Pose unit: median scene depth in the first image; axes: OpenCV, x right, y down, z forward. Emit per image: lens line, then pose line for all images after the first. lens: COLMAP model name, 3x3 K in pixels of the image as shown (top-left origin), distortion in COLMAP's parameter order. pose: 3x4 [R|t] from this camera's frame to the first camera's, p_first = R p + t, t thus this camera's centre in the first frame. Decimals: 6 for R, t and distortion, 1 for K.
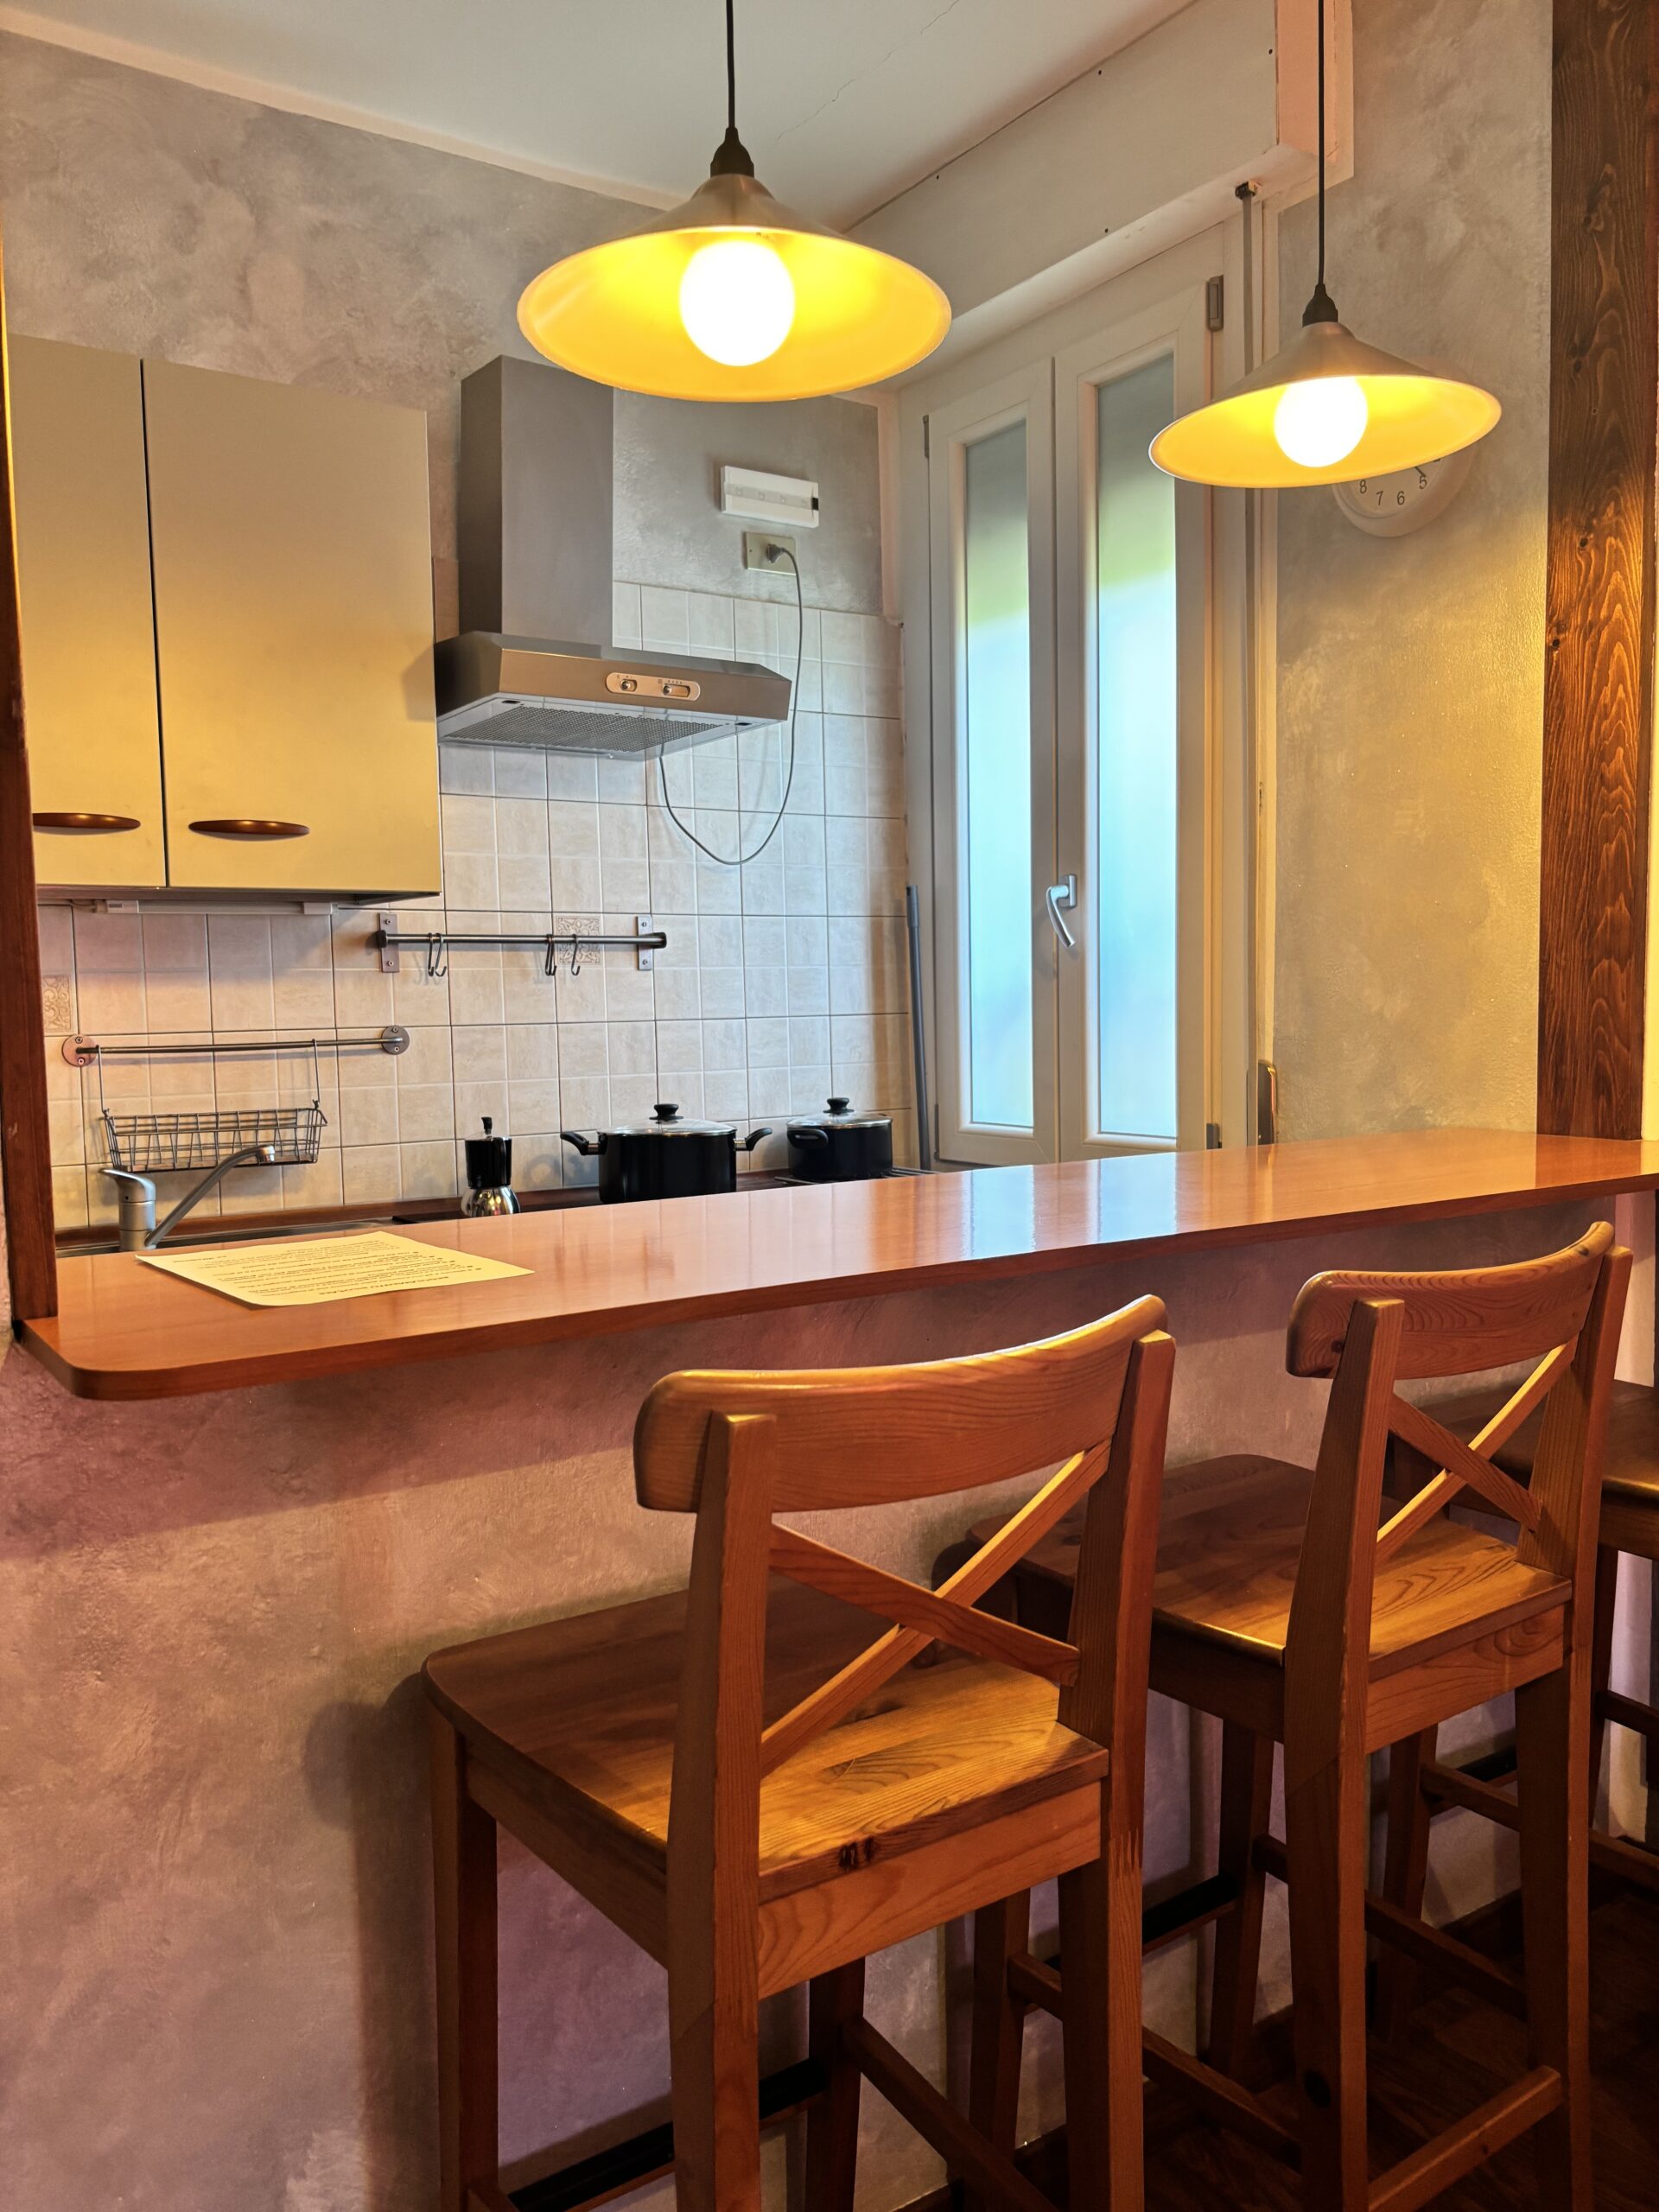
lens RADIAL K [[1680.6, 0, 821.4], [0, 1680.6, 1105.4], [0, 0, 1]] dist [0.033634, -0.037906]
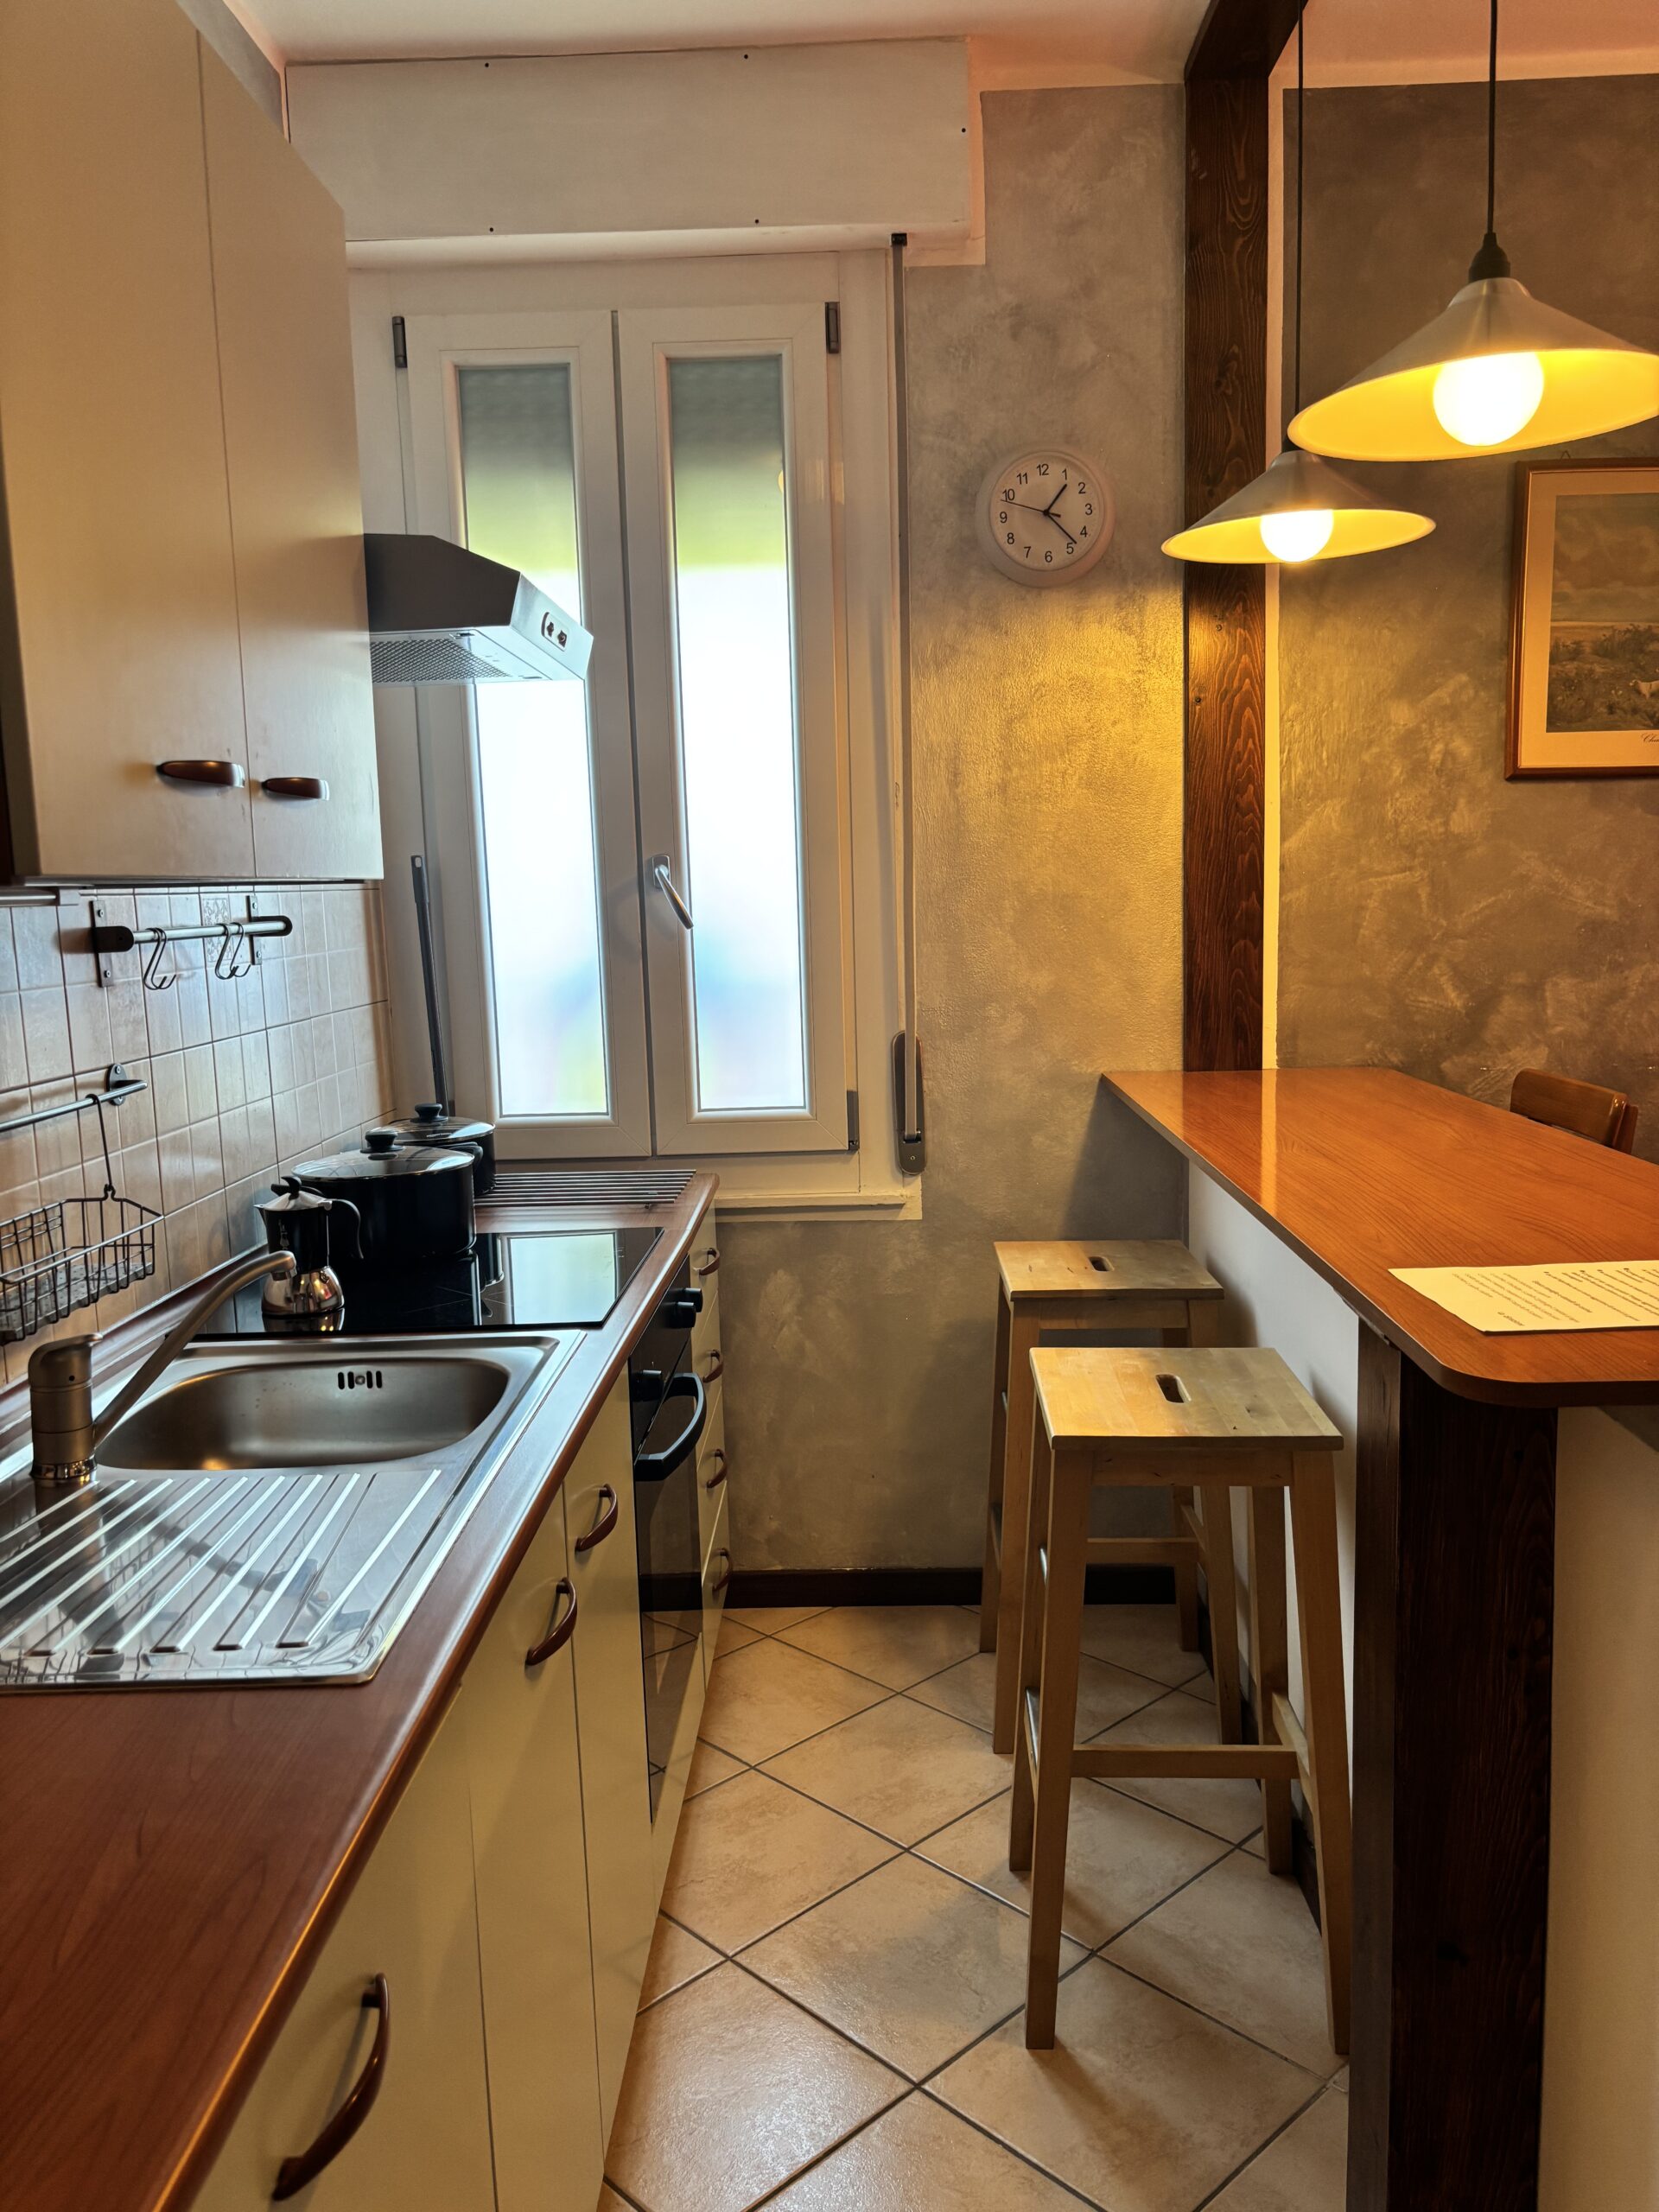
lens RADIAL K [[1680.6, 0, 834.1], [0, 1680.6, 1115.9], [0, 0, 1]] dist [0.033634, -0.037906]
pose [[0.577335, -0.104694, 0.809768, -0.809632], [0.074418, 0.994365, 0.075502, -0.069031], [-0.813109, 0.016671, 0.581872, 0.456414]]
